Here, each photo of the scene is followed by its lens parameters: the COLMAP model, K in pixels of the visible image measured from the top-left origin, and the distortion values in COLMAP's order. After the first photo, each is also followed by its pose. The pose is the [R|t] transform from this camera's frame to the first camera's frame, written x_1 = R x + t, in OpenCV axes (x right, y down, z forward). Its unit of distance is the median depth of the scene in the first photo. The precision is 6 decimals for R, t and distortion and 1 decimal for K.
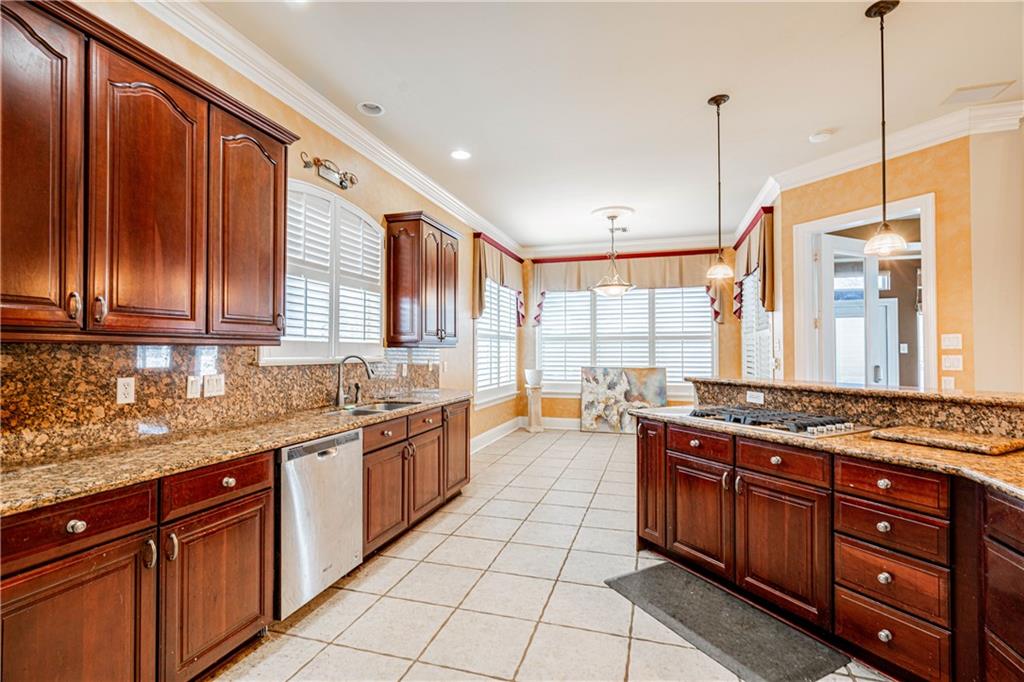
lens RADIAL K [[464.0, 0, 516.4], [0, 464.0, 345.4], [0, 0, 1]] dist [-0.000286, 0.000374]
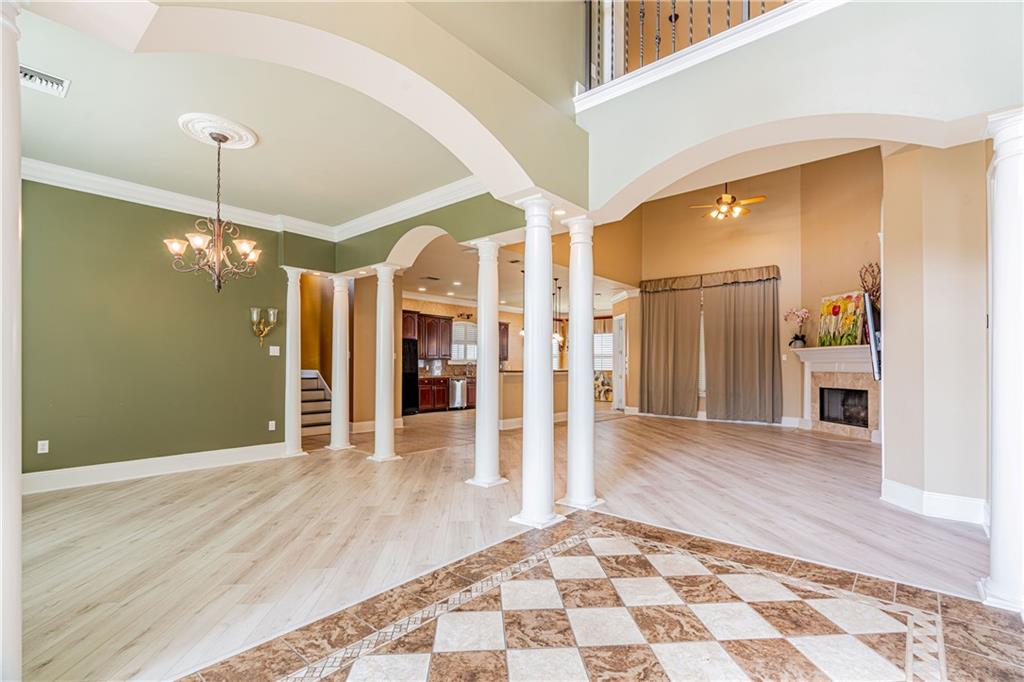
lens RADIAL K [[464.0, 0, 511.2], [0, 464.0, 364.7], [0, 0, 1]] dist [-0.000286, 0.000374]
pose [[0.914280, 0.005850, -0.405040, 0.725683], [-0.001061, 0.999927, 0.012047, -0.003595], [0.405081, -0.010585, 0.914219, -1.137426]]
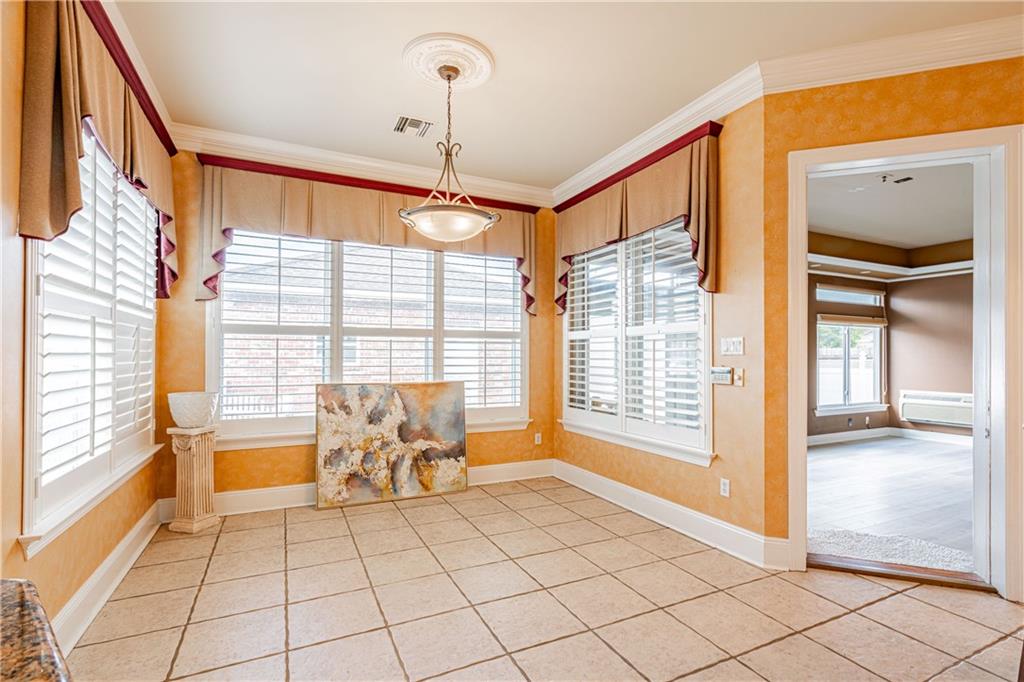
lens RADIAL K [[464.0, 0, 505.6], [0, 464.0, 354.4], [0, 0, 1]] dist [-0.000286, 0.000374]
pose [[0.737149, 0.007359, 0.675690, -0.056665], [-0.015756, 0.999856, 0.006300, 0.006932], [-0.675547, -0.015290, 0.737159, 0.496965]]
